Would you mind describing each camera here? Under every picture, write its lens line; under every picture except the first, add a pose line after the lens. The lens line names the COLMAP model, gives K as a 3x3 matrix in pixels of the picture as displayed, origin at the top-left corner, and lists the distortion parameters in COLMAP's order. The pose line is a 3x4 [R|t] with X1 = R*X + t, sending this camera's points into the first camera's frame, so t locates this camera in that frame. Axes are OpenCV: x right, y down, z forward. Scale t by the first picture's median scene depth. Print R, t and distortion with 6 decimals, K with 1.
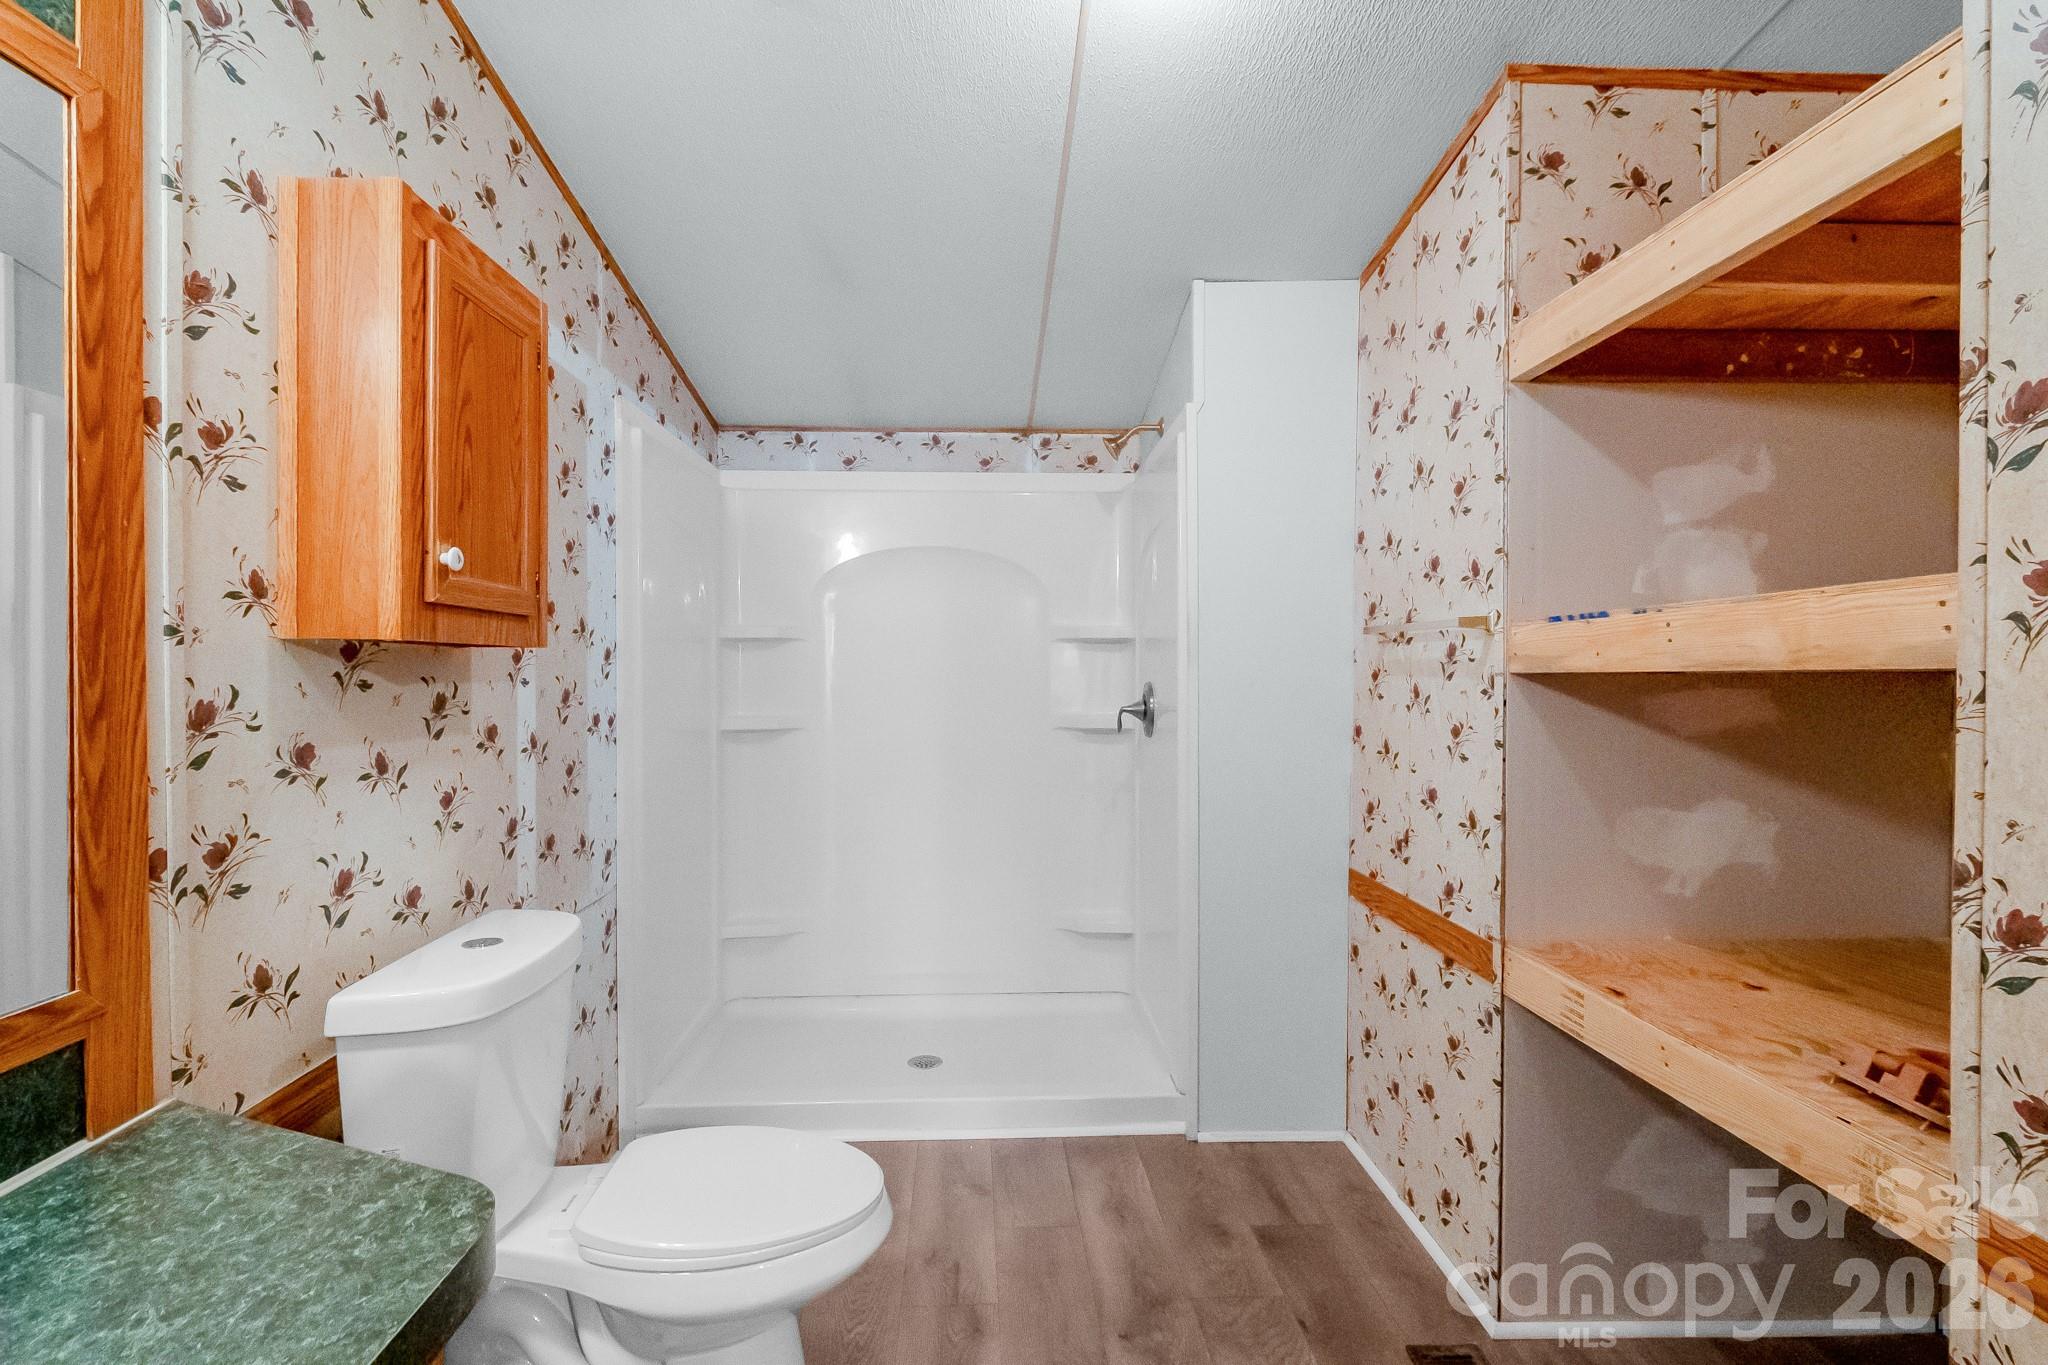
lens RADIAL K [[937.2, 0, 1019.2], [0, 937.2, 682.3], [0, 0, 1]] dist [0.001232, -0.002082]
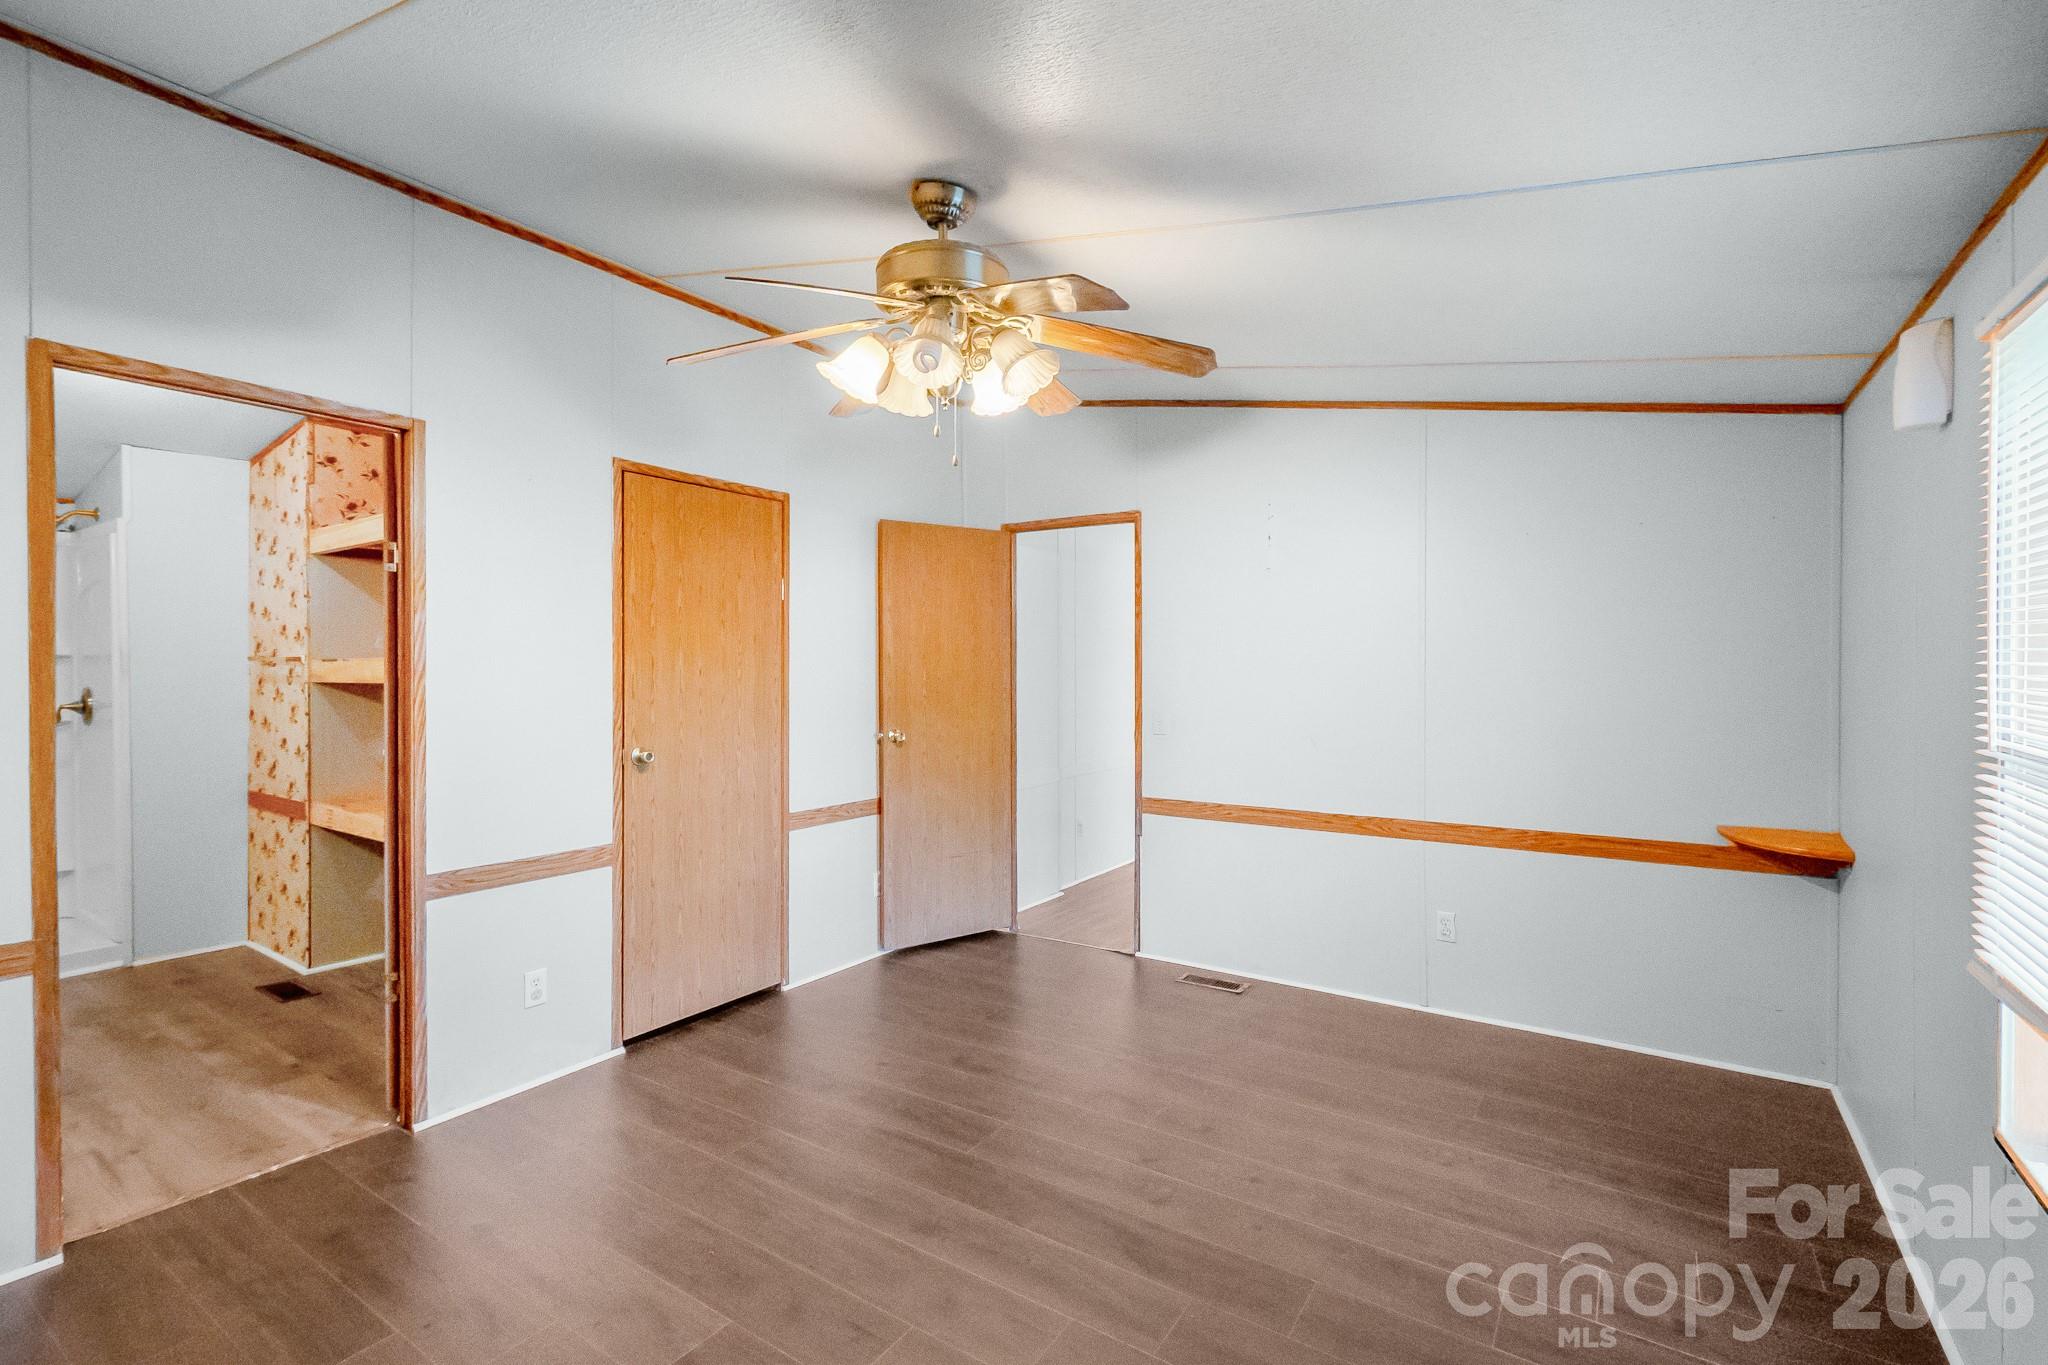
lens RADIAL K [[909.4, 0, 1027.3], [0, 909.4, 675.4], [0, 0, 1]] dist [0.000175, -0.004001]
pose [[0.587965, -0.009744, 0.808828, -0.259638], [0.008313, 0.999947, 0.006004, -0.027824], [-0.808844, 0.003194, 0.588015, -1.868522]]
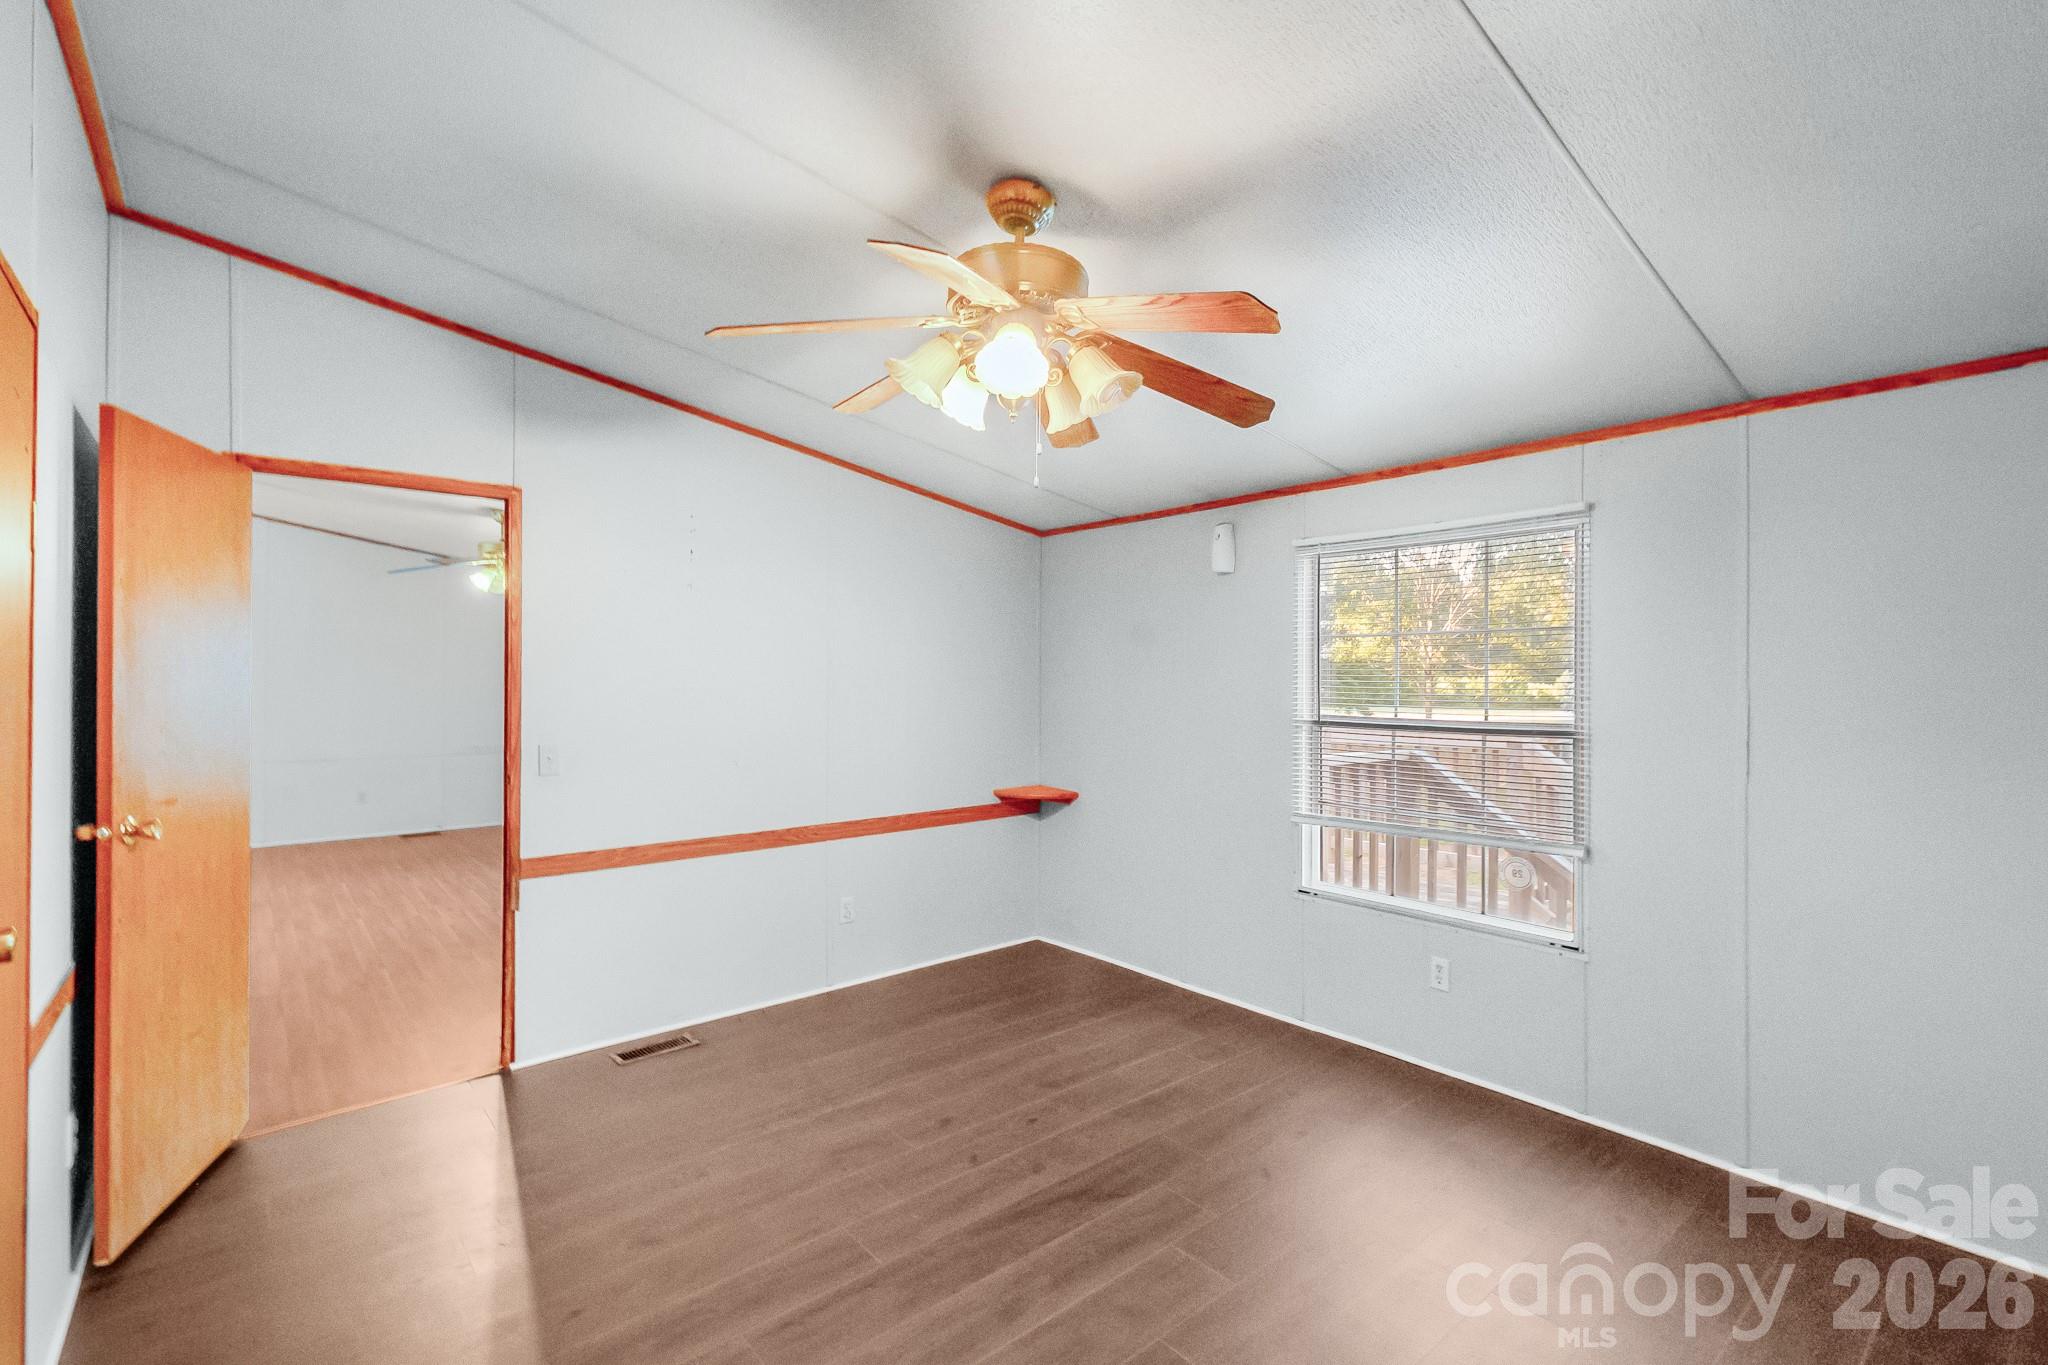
lens RADIAL K [[937.2, 0, 1019.2], [0, 937.2, 682.3], [0, 0, 1]] dist [0.001232, -0.002082]
pose [[-0.619950, -0.005611, 0.784621, -0.265407], [0.007564, 0.999885, 0.013126, -0.069827], [-0.784605, 0.014072, -0.619836, -0.263585]]
